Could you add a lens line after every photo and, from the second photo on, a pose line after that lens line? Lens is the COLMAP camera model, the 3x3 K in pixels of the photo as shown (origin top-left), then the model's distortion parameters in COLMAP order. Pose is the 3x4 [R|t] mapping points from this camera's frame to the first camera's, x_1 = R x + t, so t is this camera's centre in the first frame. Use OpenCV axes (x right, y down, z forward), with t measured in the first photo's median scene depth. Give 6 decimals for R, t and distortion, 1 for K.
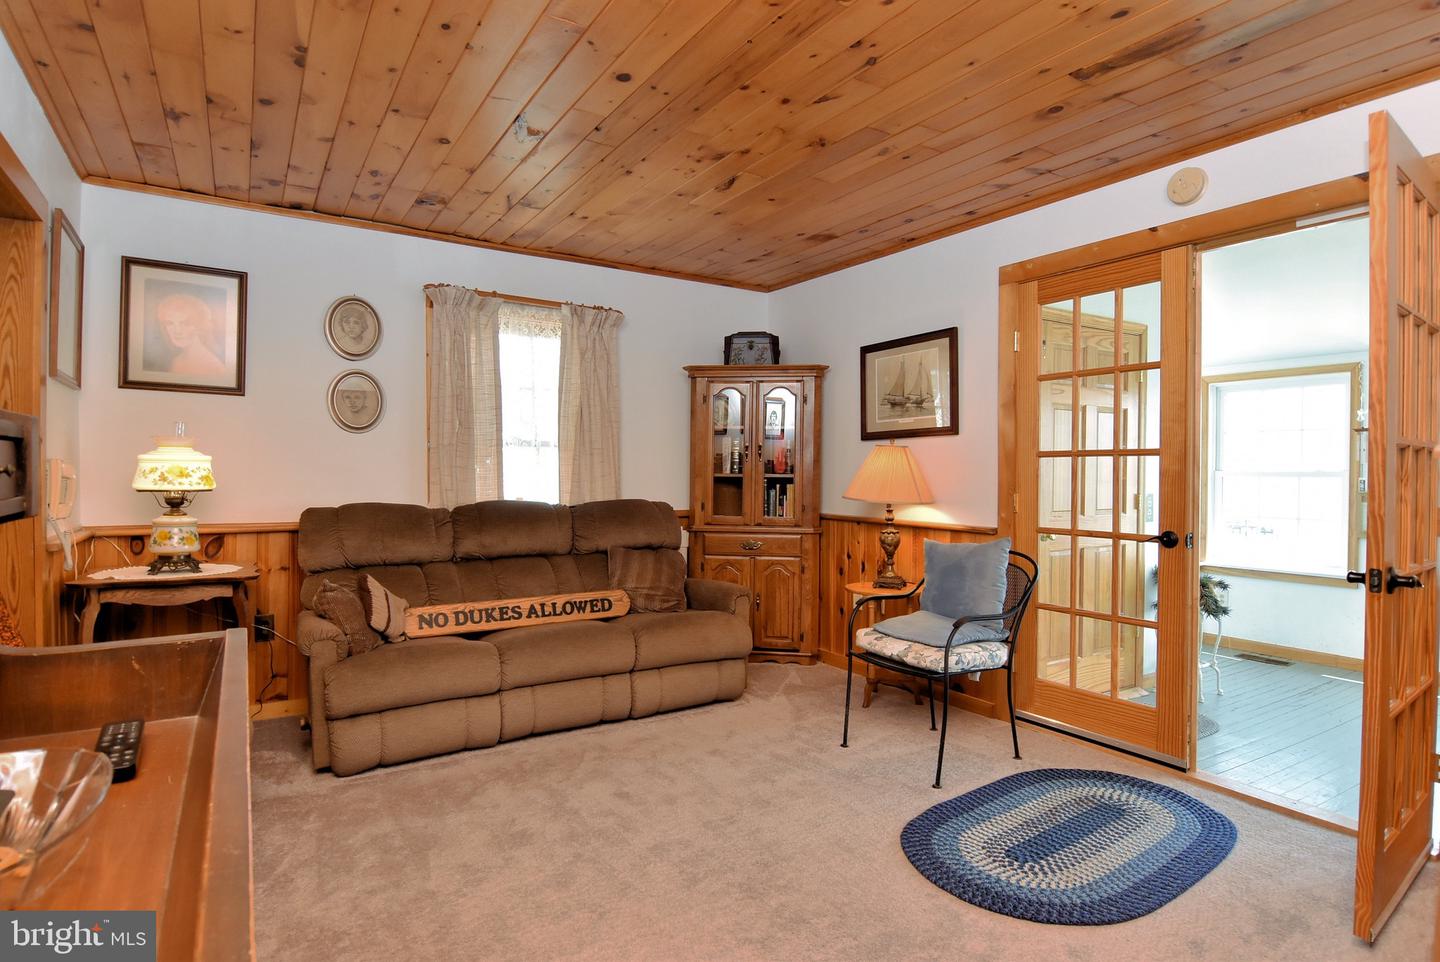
lens RADIAL K [[764.1, 0, 718.1], [0, 764.1, 480.8], [0, 0, 1]] dist [-0.011045, -0.002139]
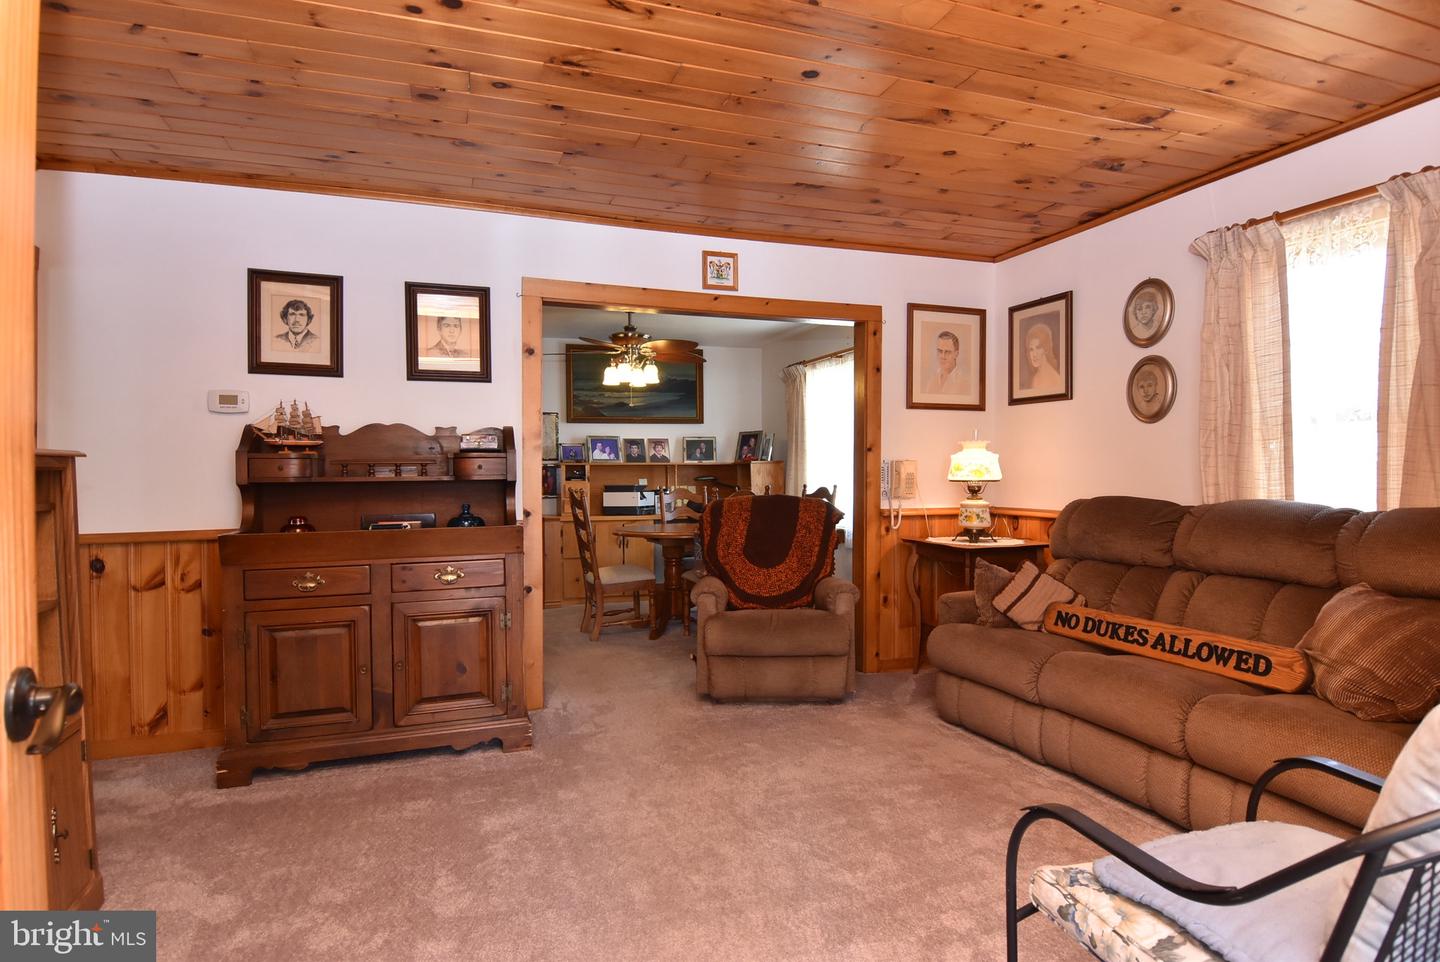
lens RADIAL K [[764.1, 0, 719.0], [0, 764.1, 475.7], [0, 0, 1]] dist [-0.011045, -0.002139]
pose [[-0.215784, -0.005841, -0.976424, 0.601890], [-0.009348, 0.999949, -0.003916, 0.011544], [0.976396, 0.008283, -0.215828, 0.734108]]
